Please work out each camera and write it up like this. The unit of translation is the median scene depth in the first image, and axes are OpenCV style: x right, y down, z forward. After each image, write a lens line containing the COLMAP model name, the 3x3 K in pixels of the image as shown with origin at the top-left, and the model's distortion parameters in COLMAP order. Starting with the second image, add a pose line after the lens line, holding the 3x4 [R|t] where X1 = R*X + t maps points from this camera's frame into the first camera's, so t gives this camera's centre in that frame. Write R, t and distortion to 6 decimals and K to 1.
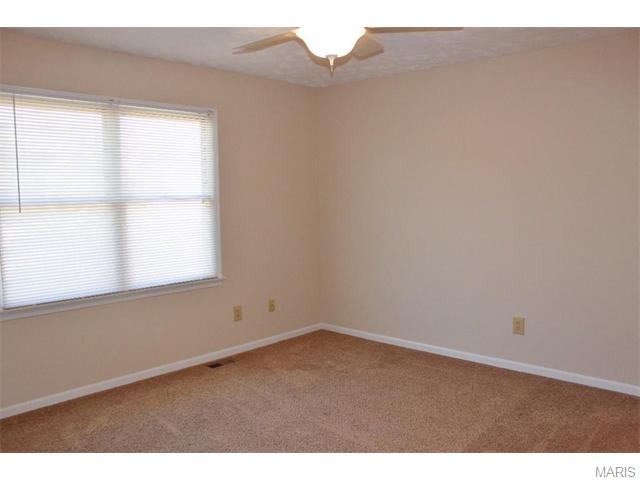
lens RADIAL K [[569.9, 0, 320.0], [0, 569.9, 250.9], [0, 0, 1]] dist [-0.003324, -0.000668]
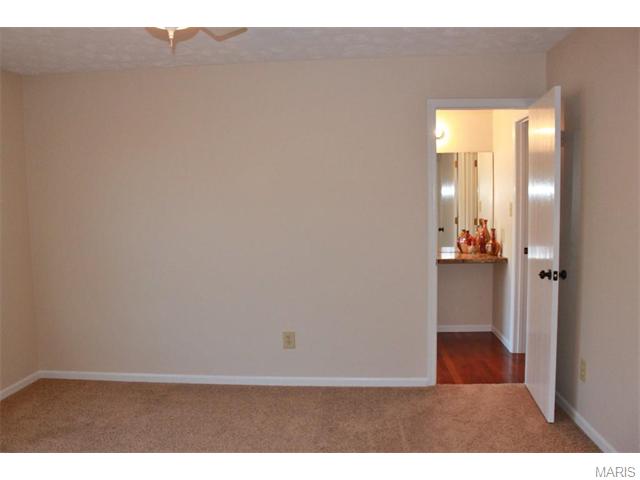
lens RADIAL K [[567.3, 0, 320.0], [0, 567.3, 240.0], [0, 0, 1]] dist [-0.163030, 0.187474]
pose [[0.786902, -0.040217, 0.615766, -0.195659], [0.067290, 0.997516, -0.020842, -0.015175], [-0.613398, 0.057836, 0.787653, 0.196589]]
